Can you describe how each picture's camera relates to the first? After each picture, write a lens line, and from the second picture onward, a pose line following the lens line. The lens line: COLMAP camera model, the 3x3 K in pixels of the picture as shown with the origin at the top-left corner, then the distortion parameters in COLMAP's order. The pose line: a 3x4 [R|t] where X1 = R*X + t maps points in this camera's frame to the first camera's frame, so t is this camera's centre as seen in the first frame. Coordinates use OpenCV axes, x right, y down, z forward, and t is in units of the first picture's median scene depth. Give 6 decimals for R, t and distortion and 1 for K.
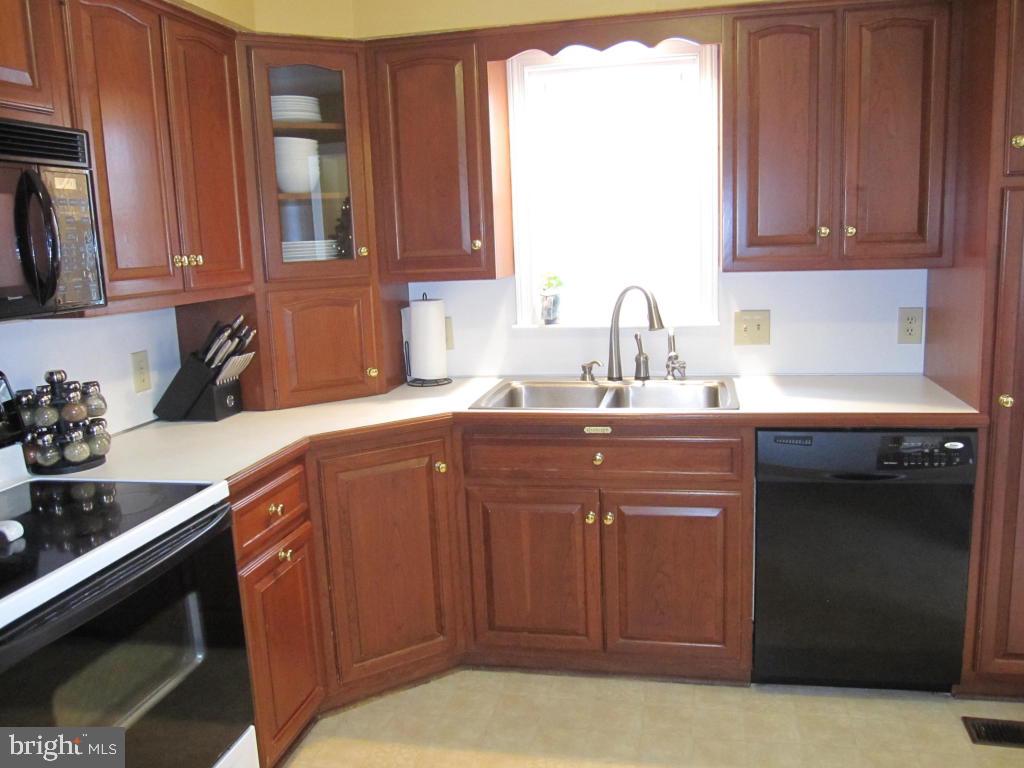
lens RADIAL K [[849.3, 0, 512.0], [0, 849.3, 384.0], [0, 0, 1]] dist [-0.050657, 0.007843]
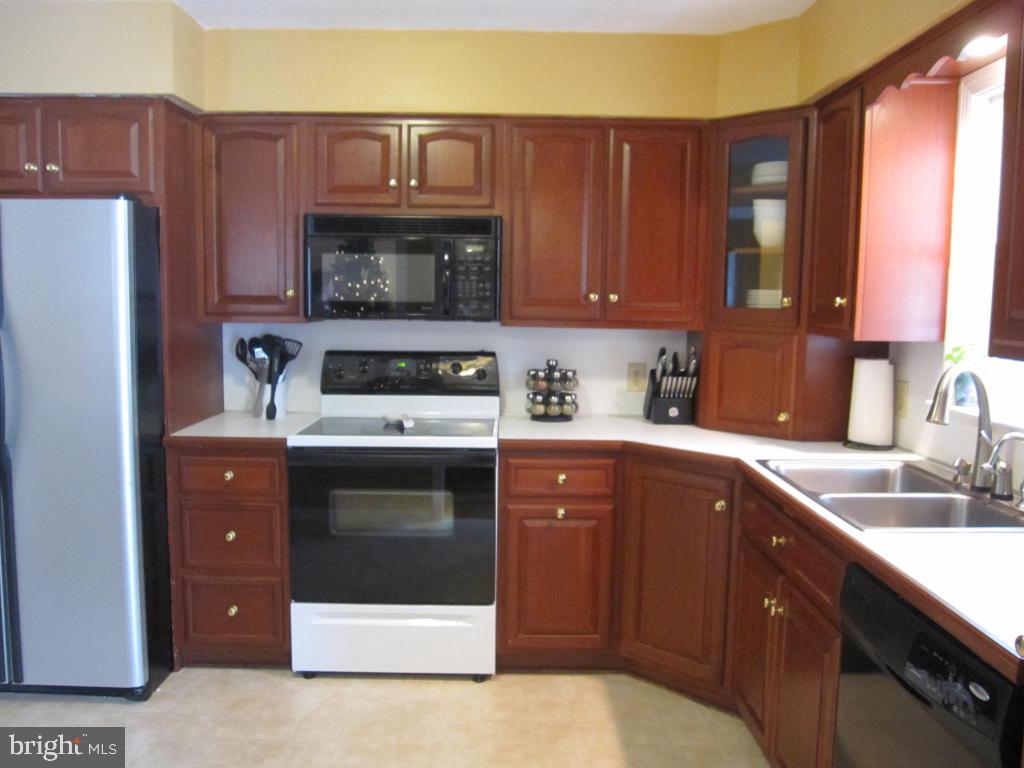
lens RADIAL K [[821.8, 0, 512.0], [0, 821.8, 384.0], [0, 0, 1]] dist [-0.055356, -0.002897]
pose [[0.212606, 0.145442, -0.966253, 0.776495], [-0.191644, 0.975862, 0.104721, -0.100802], [0.958160, 0.162912, 0.235348, 0.462515]]
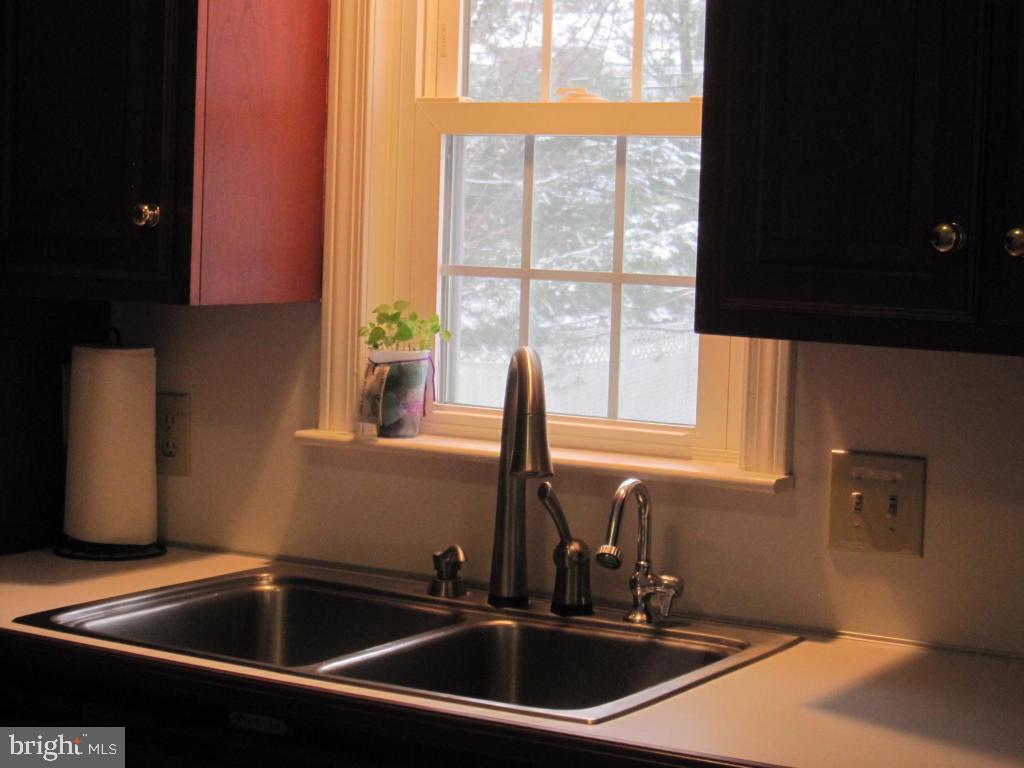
lens RADIAL K [[2091.4, 0, 512.0], [0, 2091.4, 384.0], [0, 0, 1]] dist [-0.066119, -0.156763]
pose [[0.940088, 0.093020, -0.327996, 0.453258], [-0.124148, 0.989408, -0.075231, -0.034340], [0.317524, 0.111444, 0.941679, 0.148305]]
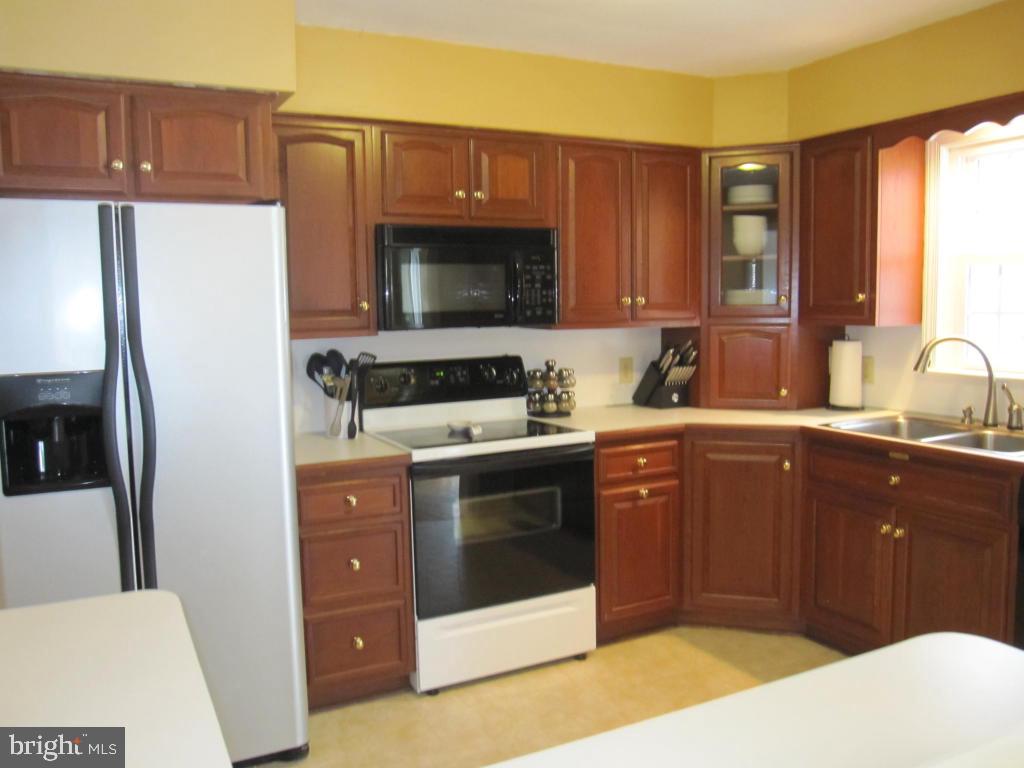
lens RADIAL K [[849.3, 0, 512.0], [0, 849.3, 384.0], [0, 0, 1]] dist [-0.050657, 0.007843]
pose [[0.631801, 0.105343, -0.767939, 0.598152], [-0.141610, 0.989735, 0.019263, 0.008177], [0.762086, 0.096577, 0.640233, -0.153628]]
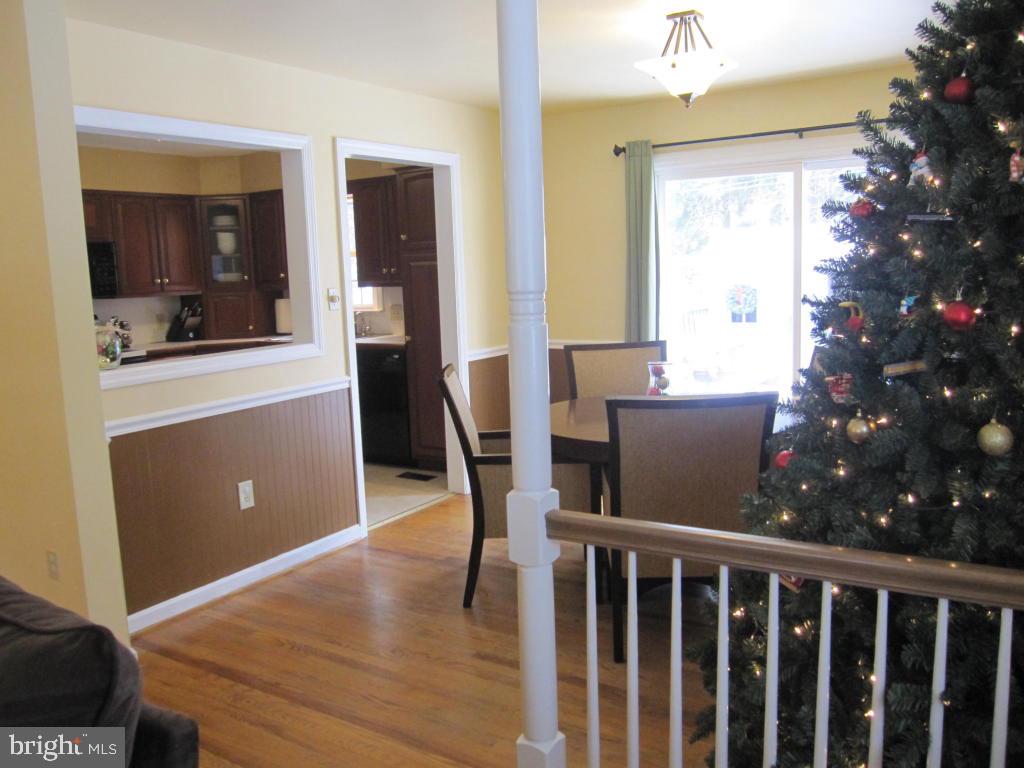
lens RADIAL K [[849.3, 0, 512.0], [0, 849.3, 384.0], [0, 0, 1]] dist [-0.050657, 0.007843]
pose [[0.938066, 0.051030, -0.342679, 1.453476], [-0.058648, 0.998208, -0.011898, 0.140368], [0.341457, 0.031258, 0.939377, -1.068398]]
